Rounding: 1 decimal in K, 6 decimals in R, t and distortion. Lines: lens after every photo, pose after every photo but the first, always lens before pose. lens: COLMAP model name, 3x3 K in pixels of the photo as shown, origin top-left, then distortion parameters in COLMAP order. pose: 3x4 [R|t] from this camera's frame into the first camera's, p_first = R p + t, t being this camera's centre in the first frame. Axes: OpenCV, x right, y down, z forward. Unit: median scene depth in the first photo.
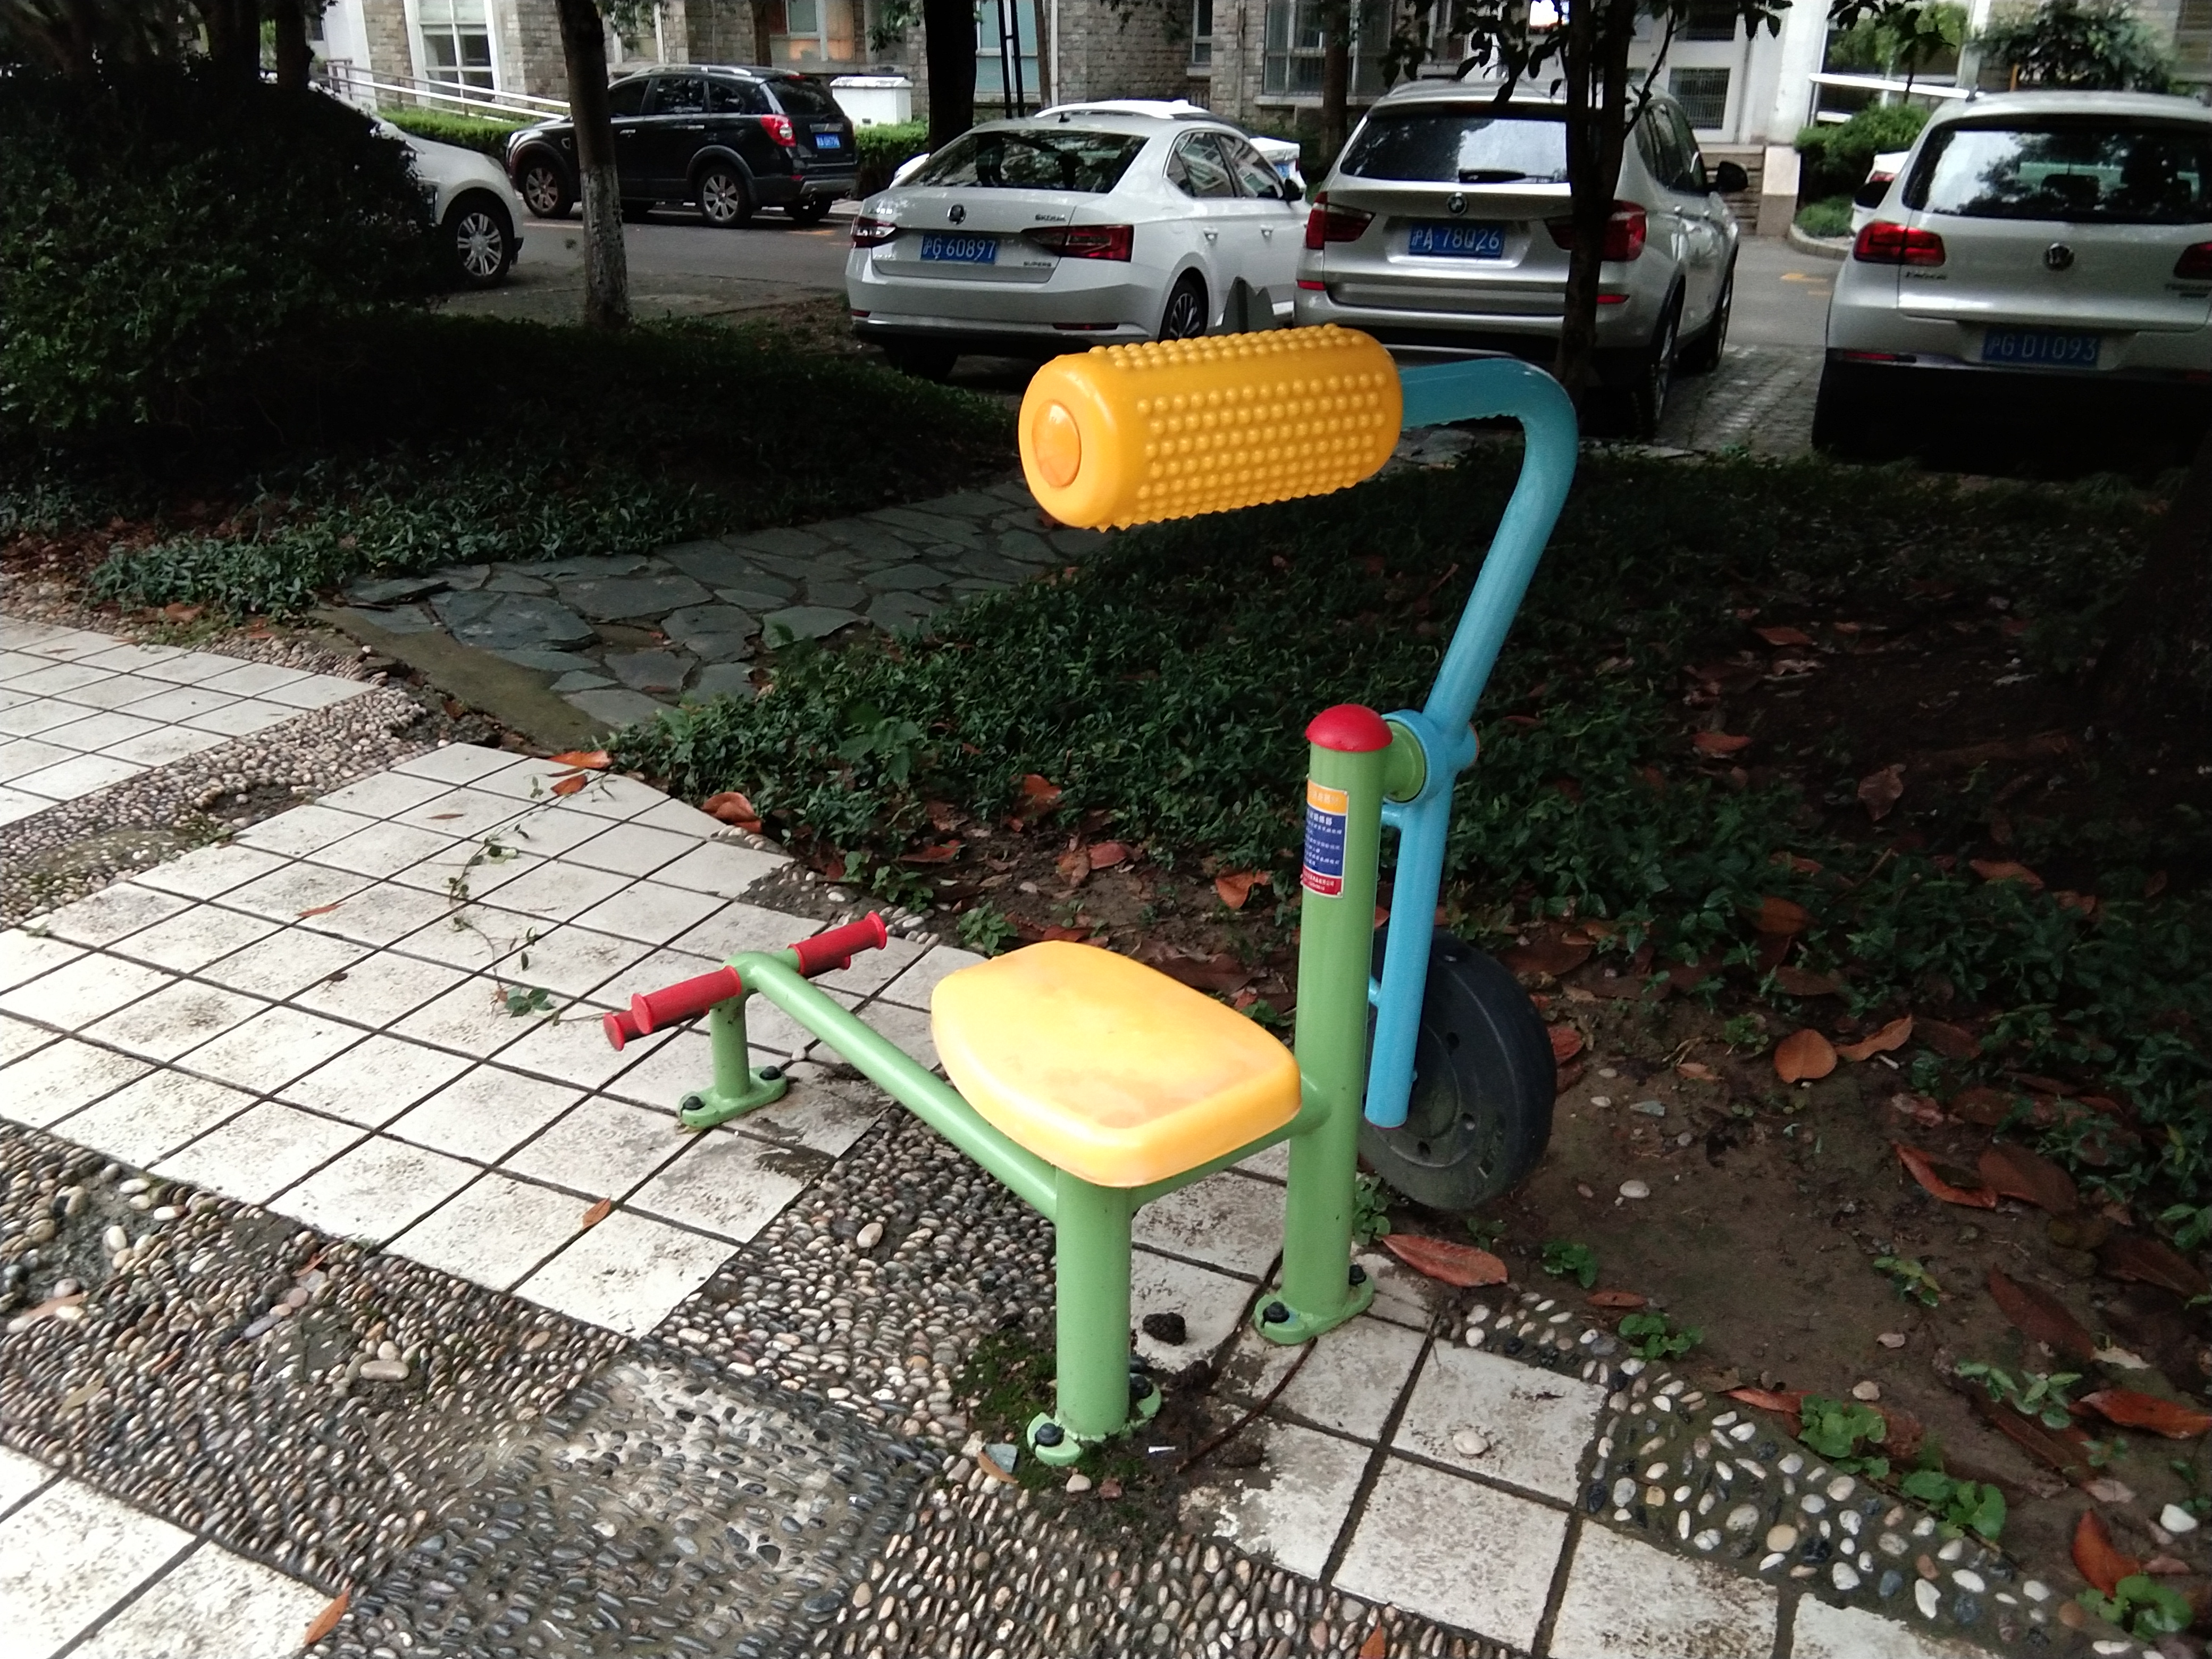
lens RADIAL K [[1741.1, 0, 1090.5], [0, 1741.1, 830.8], [0, 0, 1]] dist [0.068164, -0.082315]
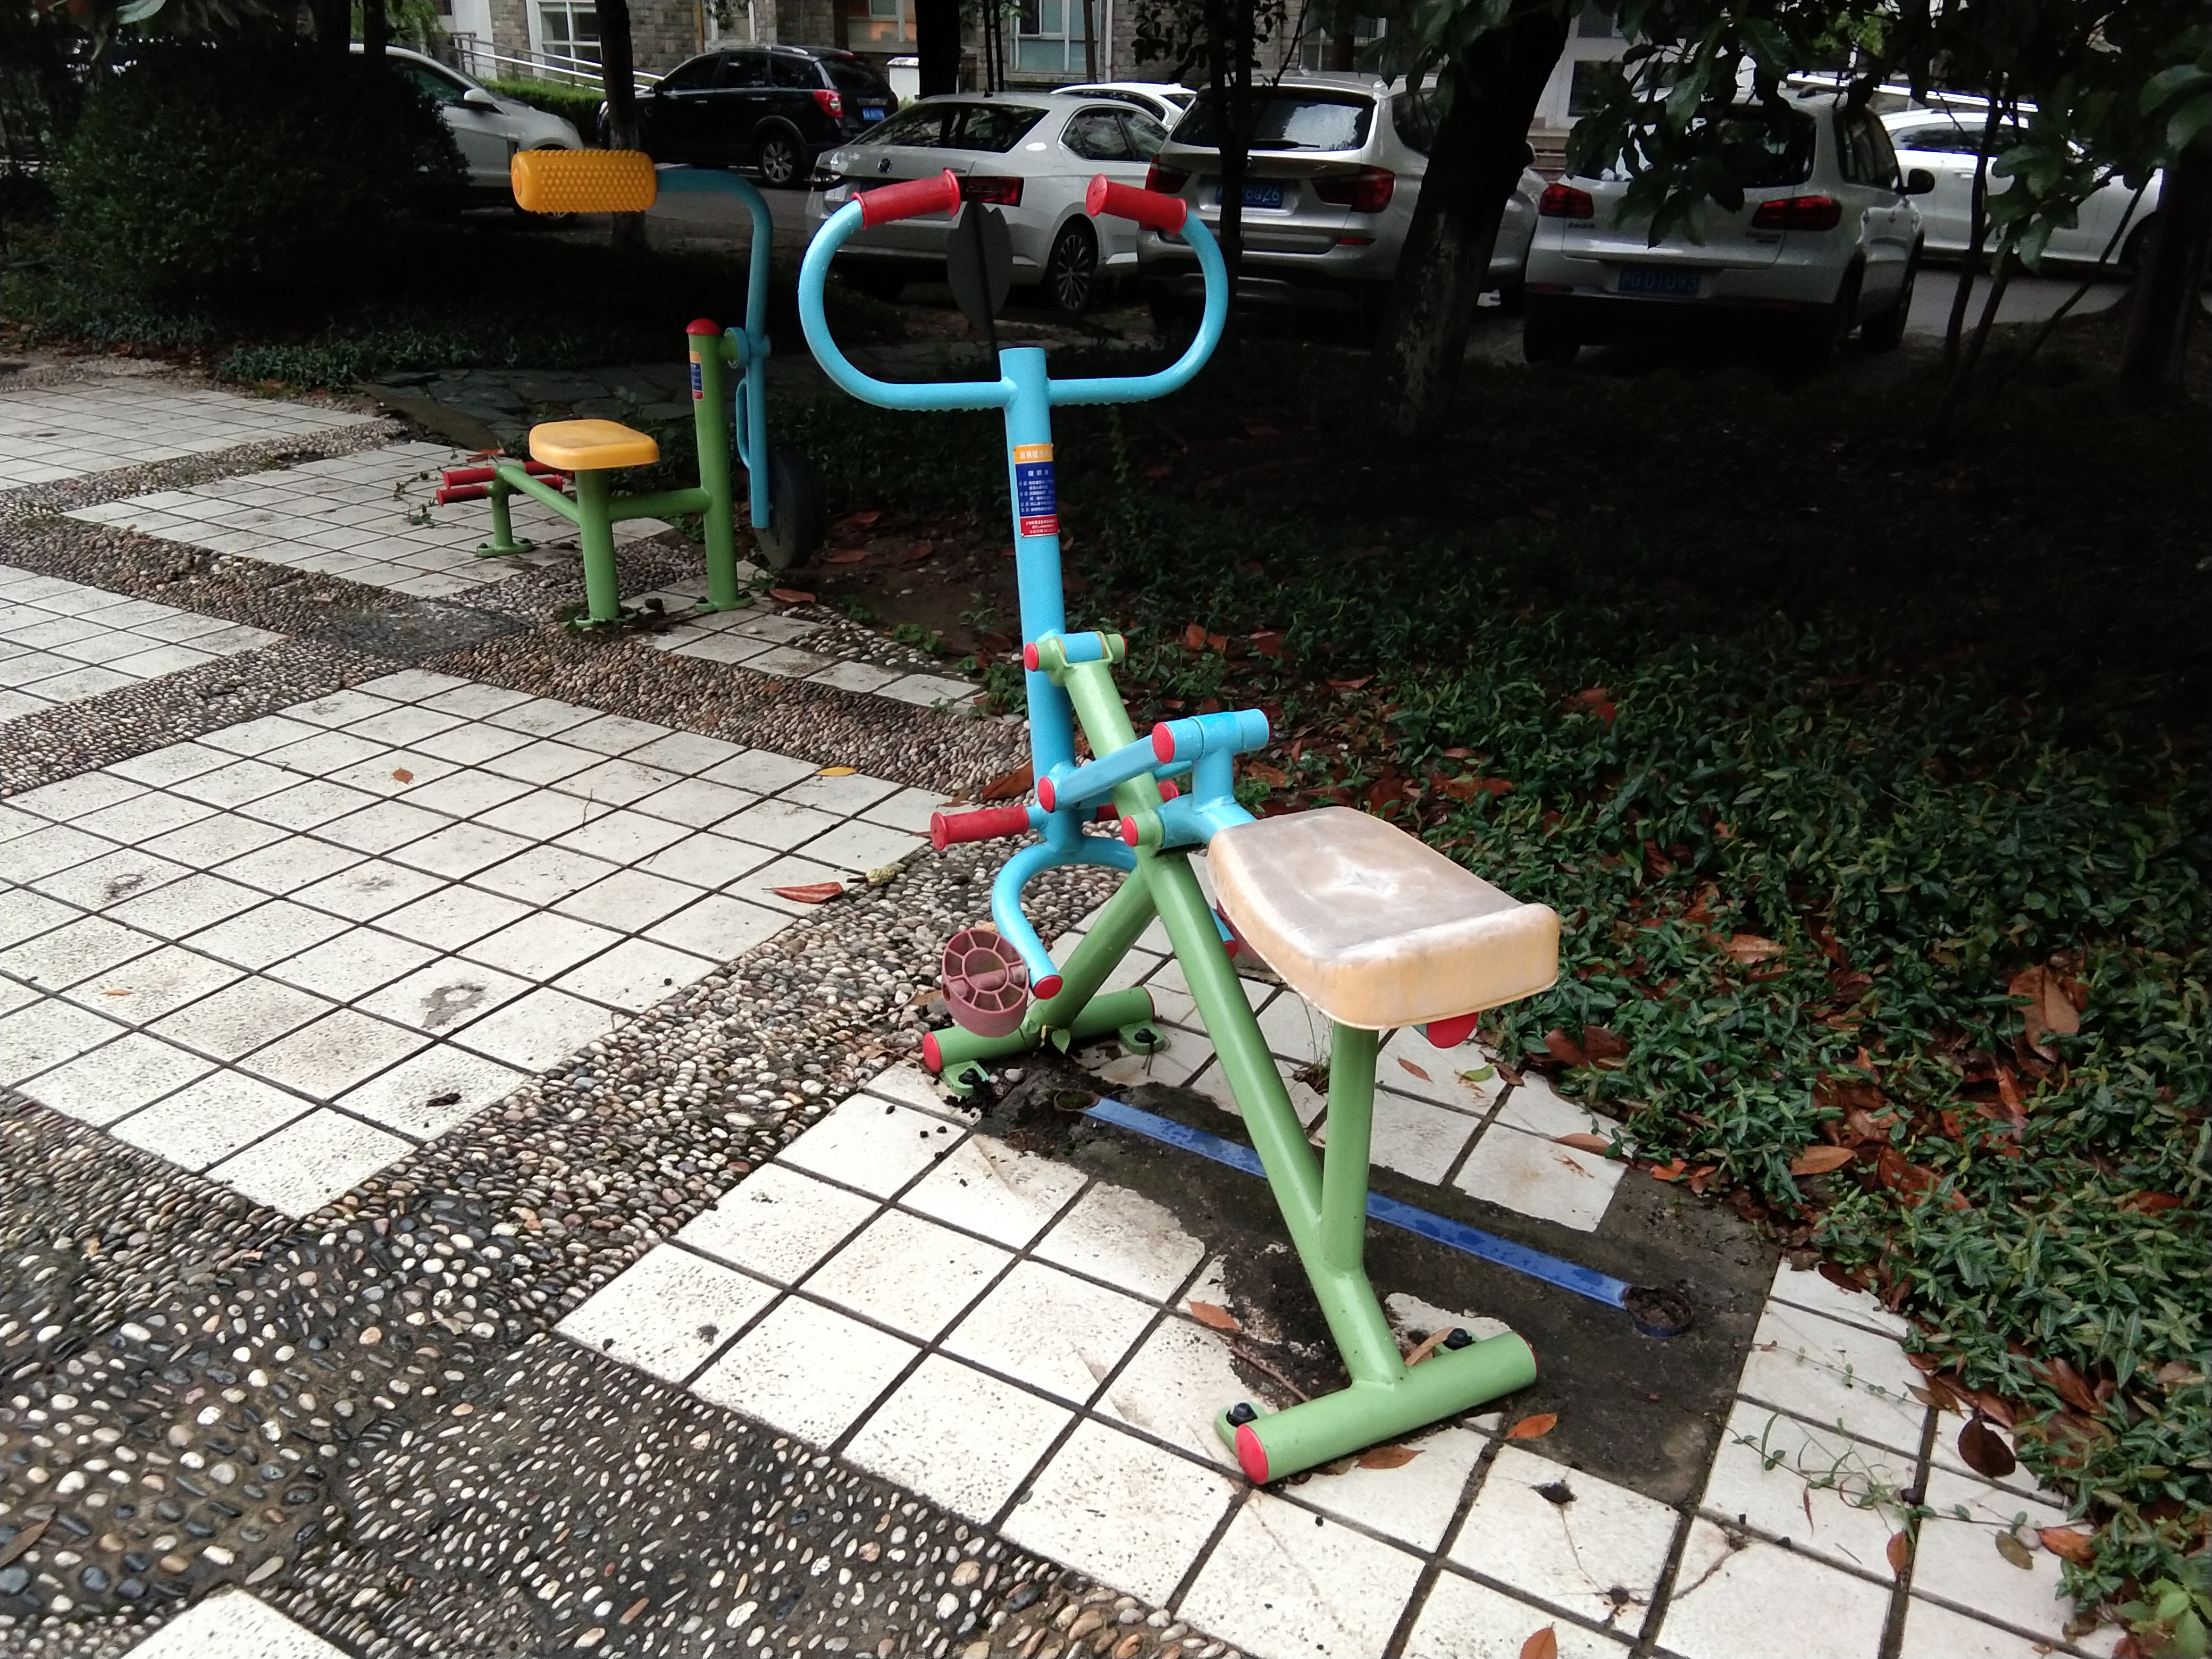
lens RADIAL K [[1741.1, 0, 1090.5], [0, 1741.1, 830.8], [0, 0, 1]] dist [0.068164, -0.082315]
pose [[0.997438, 0.042750, -0.057363, 0.321486], [-0.042261, 0.999059, 0.009721, 0.224784], [0.057725, -0.007272, 0.998306, -0.541184]]
